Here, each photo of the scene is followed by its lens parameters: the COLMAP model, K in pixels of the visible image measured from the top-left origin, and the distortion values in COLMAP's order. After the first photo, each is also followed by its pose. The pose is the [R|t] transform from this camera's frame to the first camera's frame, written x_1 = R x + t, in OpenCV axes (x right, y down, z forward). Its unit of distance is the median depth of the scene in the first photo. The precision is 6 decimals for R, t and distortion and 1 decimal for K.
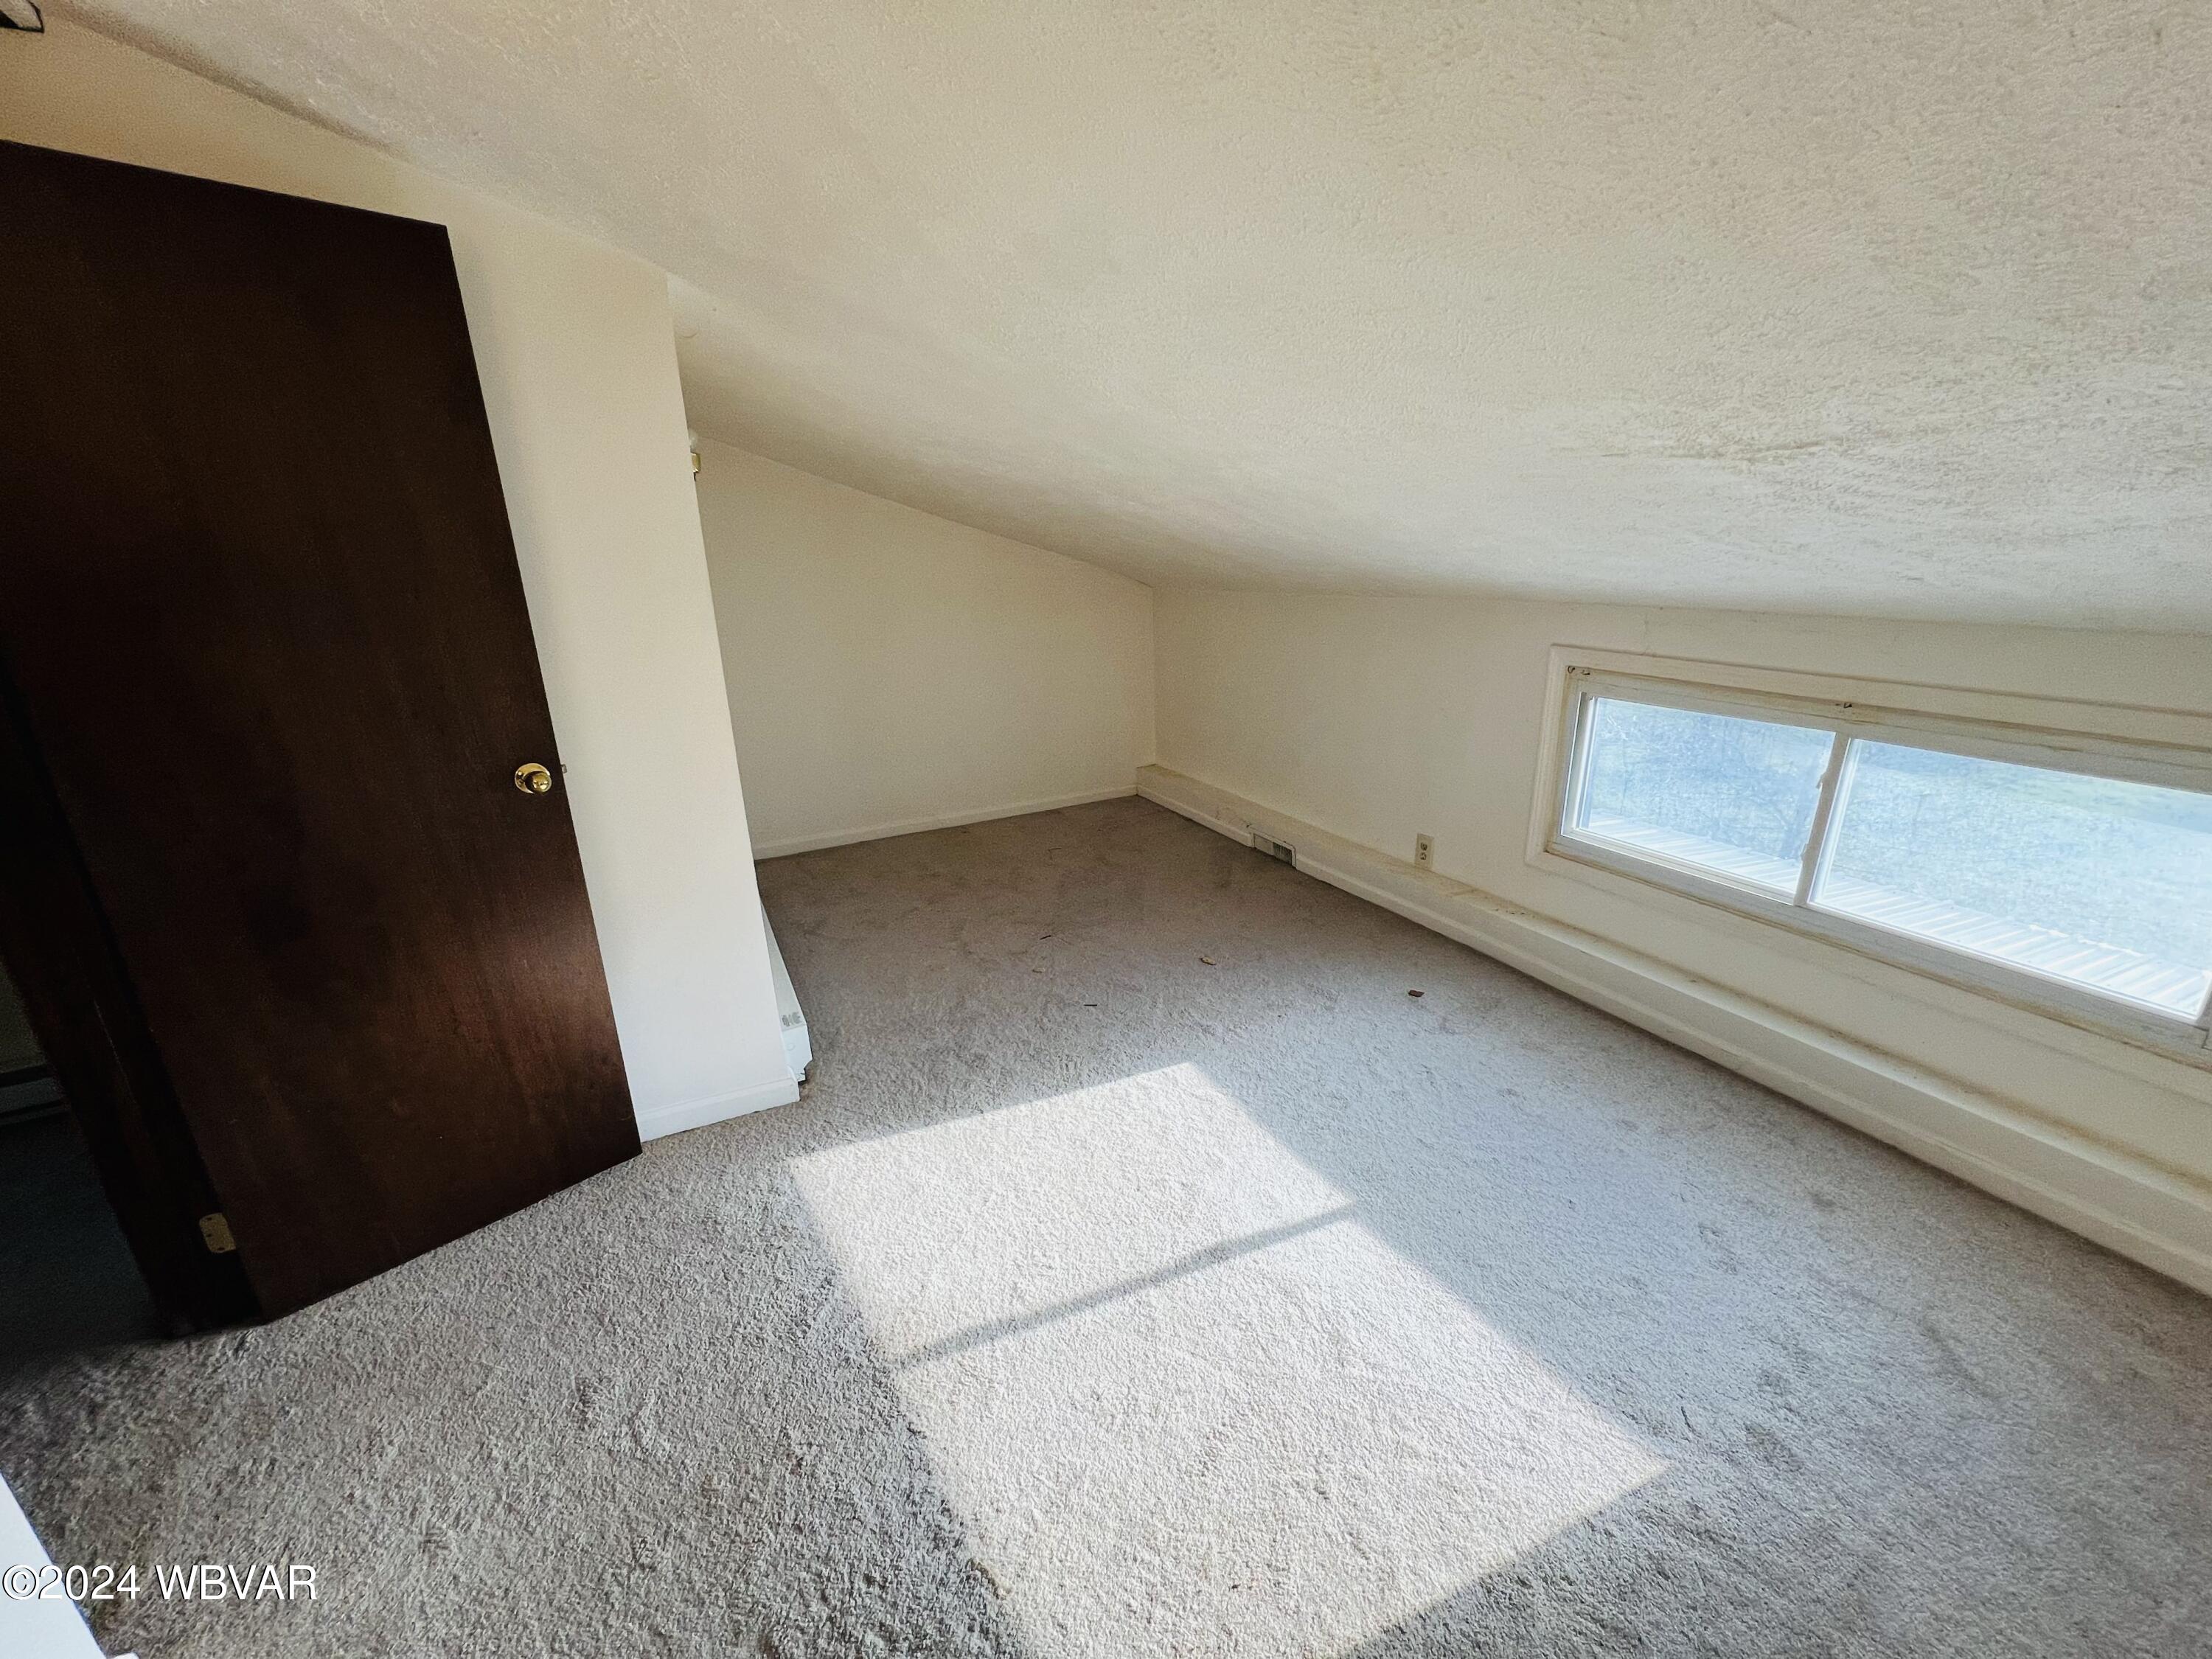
lens RADIAL K [[878.6, 0, 1100.1], [0, 878.6, 829.5], [0, 0, 1]] dist [-0.003427, -0.000098]
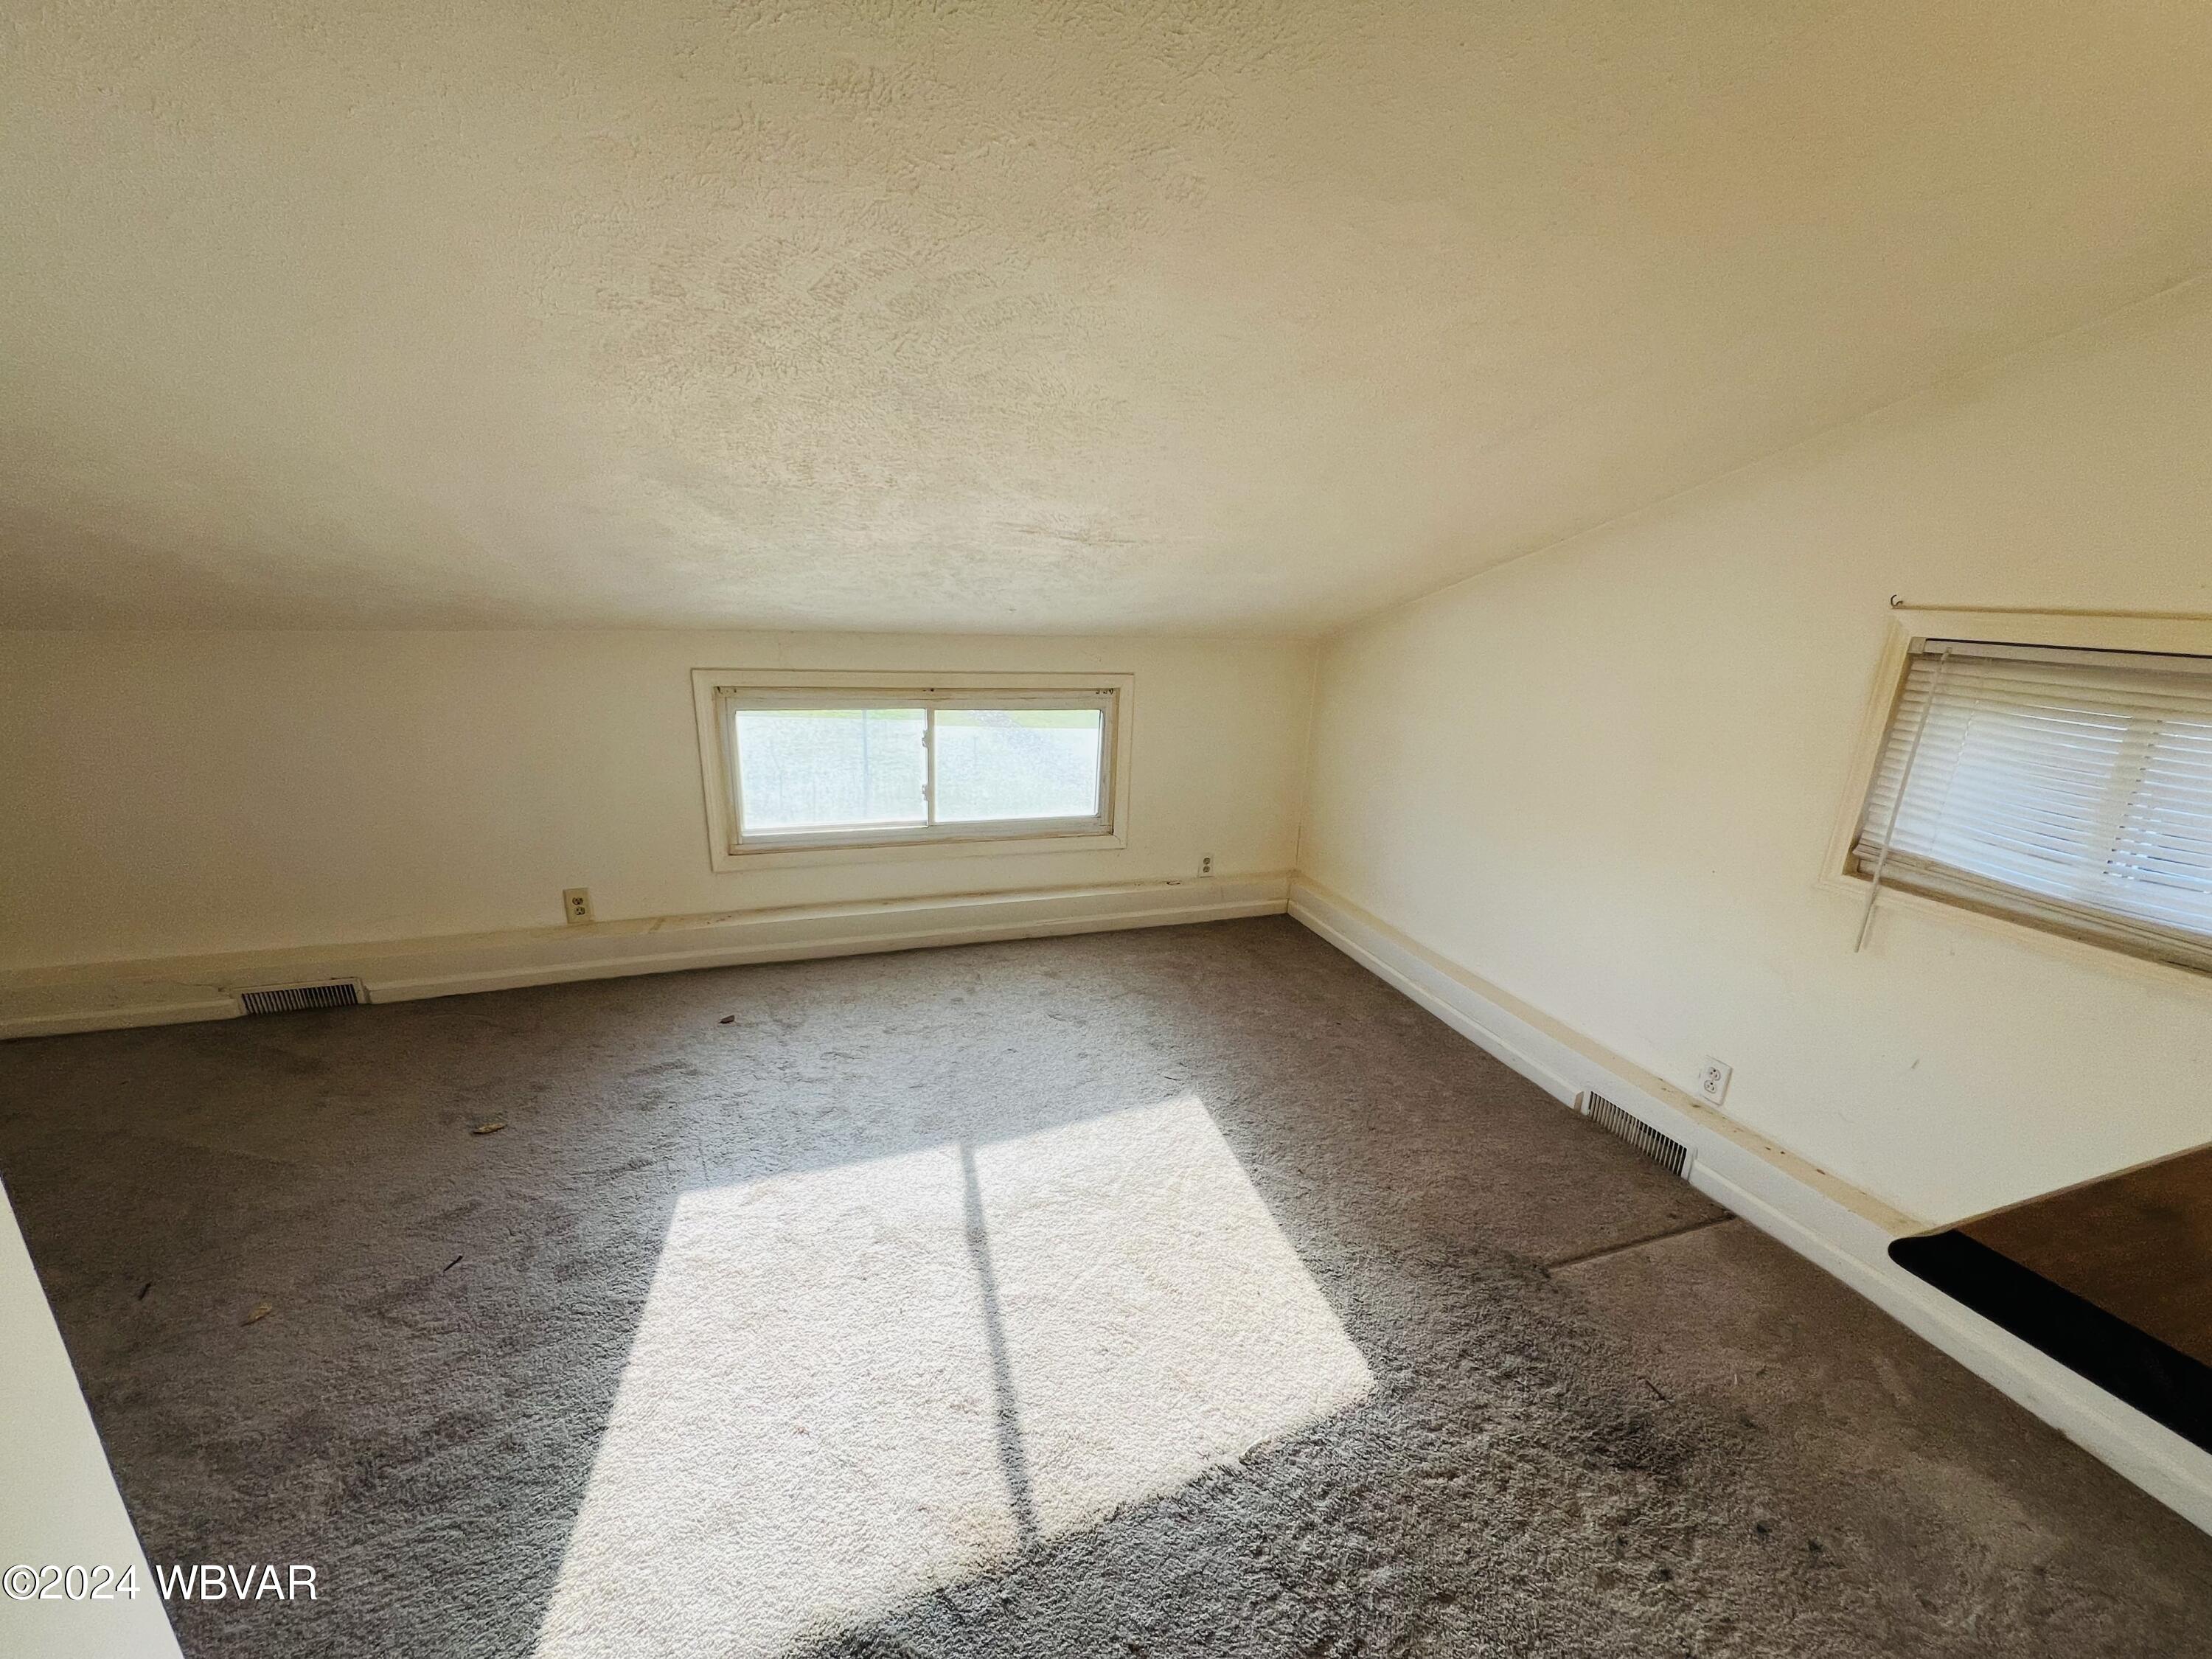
lens RADIAL K [[878.6, 0, 1098.3], [0, 878.6, 833.9], [0, 0, 1]] dist [-0.003427, -0.000098]
pose [[0.149217, -0.250472, 0.956555, -0.628301], [0.268927, 0.941200, 0.204501, -0.135316], [-0.951532, 0.226728, 0.207802, 0.440472]]
